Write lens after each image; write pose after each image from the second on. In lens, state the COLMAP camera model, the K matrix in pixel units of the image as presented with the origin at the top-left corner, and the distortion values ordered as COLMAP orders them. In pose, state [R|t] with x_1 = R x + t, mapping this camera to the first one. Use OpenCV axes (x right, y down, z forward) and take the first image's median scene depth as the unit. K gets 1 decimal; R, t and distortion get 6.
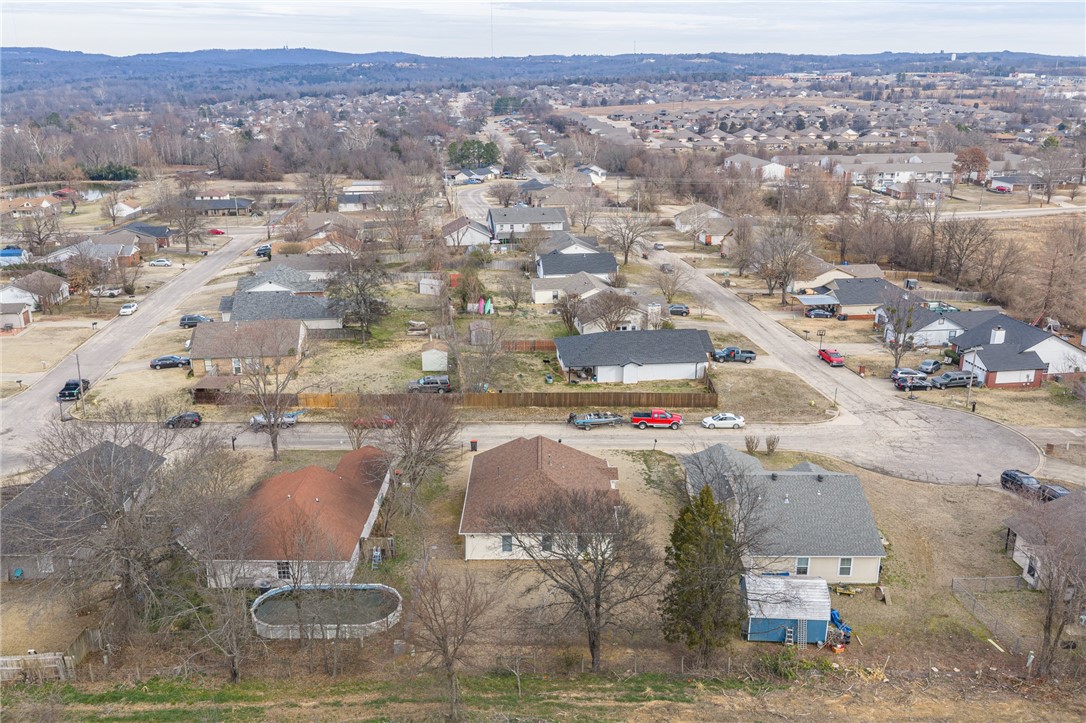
lens RADIAL K [[897.9, 0, 544.9], [0, 897.9, 361.0], [0, 0, 1]] dist [0.022720, -0.039781]
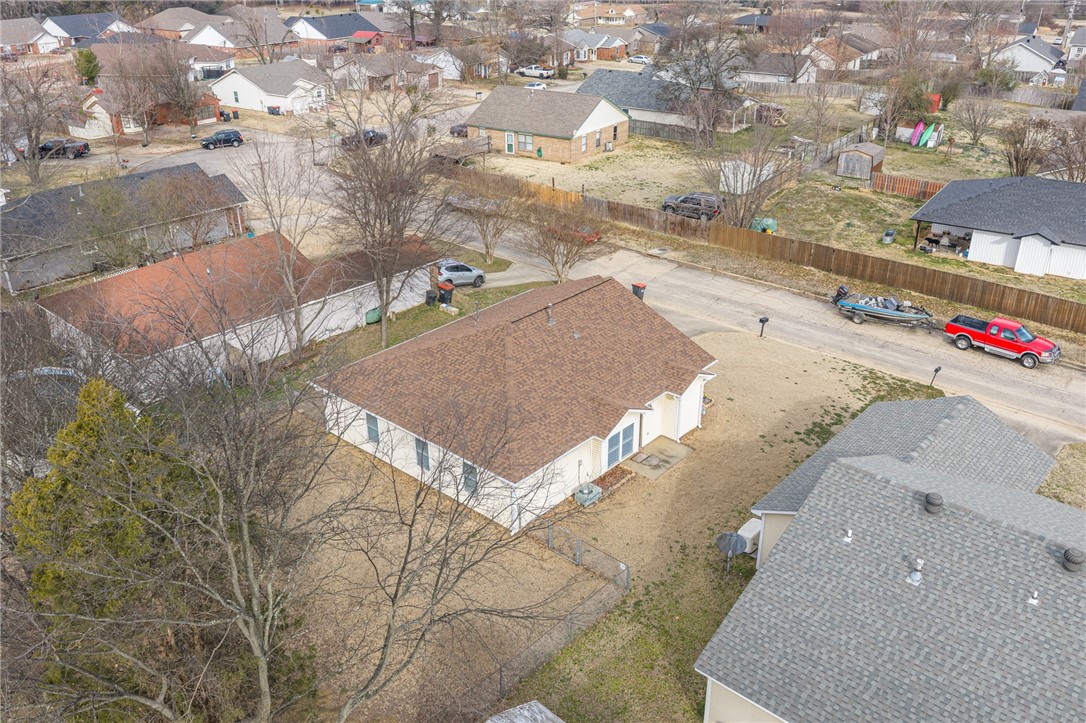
lens RADIAL K [[897.9, 0, 545.3], [0, 897.9, 360.6], [0, 0, 1]] dist [0.022720, -0.039781]
pose [[0.752401, 0.283309, -0.594667, 0.209330], [-0.197187, 0.958255, 0.207037, 0.019726], [0.628498, -0.038515, 0.776857, 0.393673]]
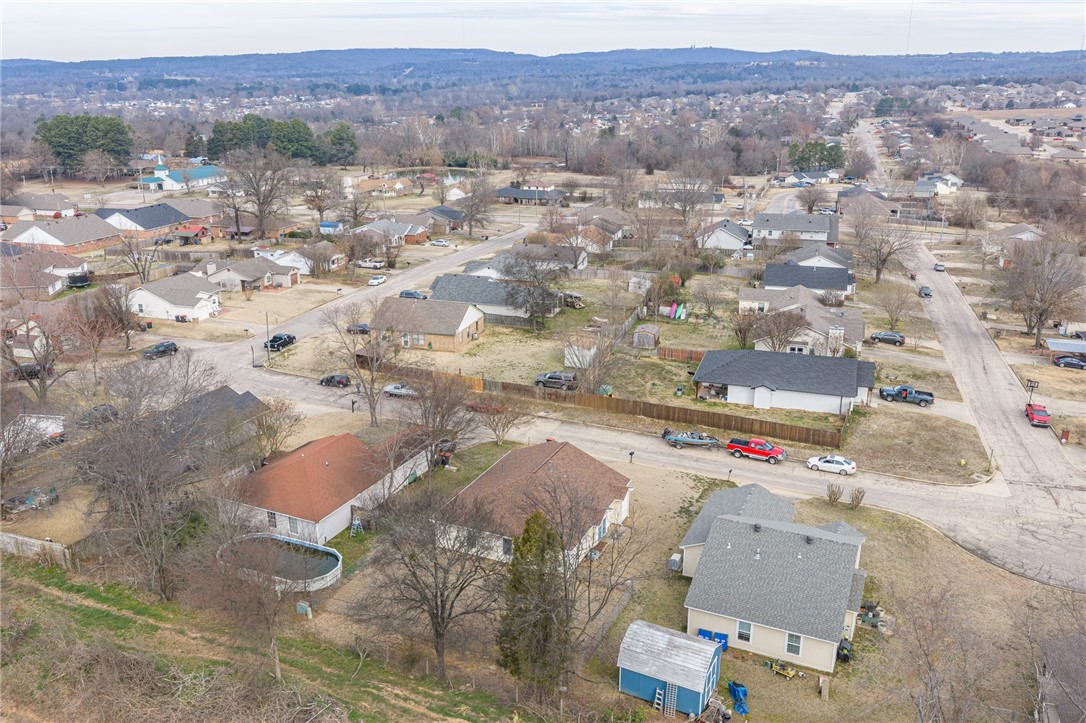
lens RADIAL K [[897.9, 0, 543.6], [0, 897.9, 358.6], [0, 0, 1]] dist [0.022720, -0.039781]
pose [[0.911020, 0.127171, -0.392262, 0.243482], [-0.127600, 0.991508, 0.025096, -0.019942], [0.392122, 0.027189, 0.919511, 0.060154]]
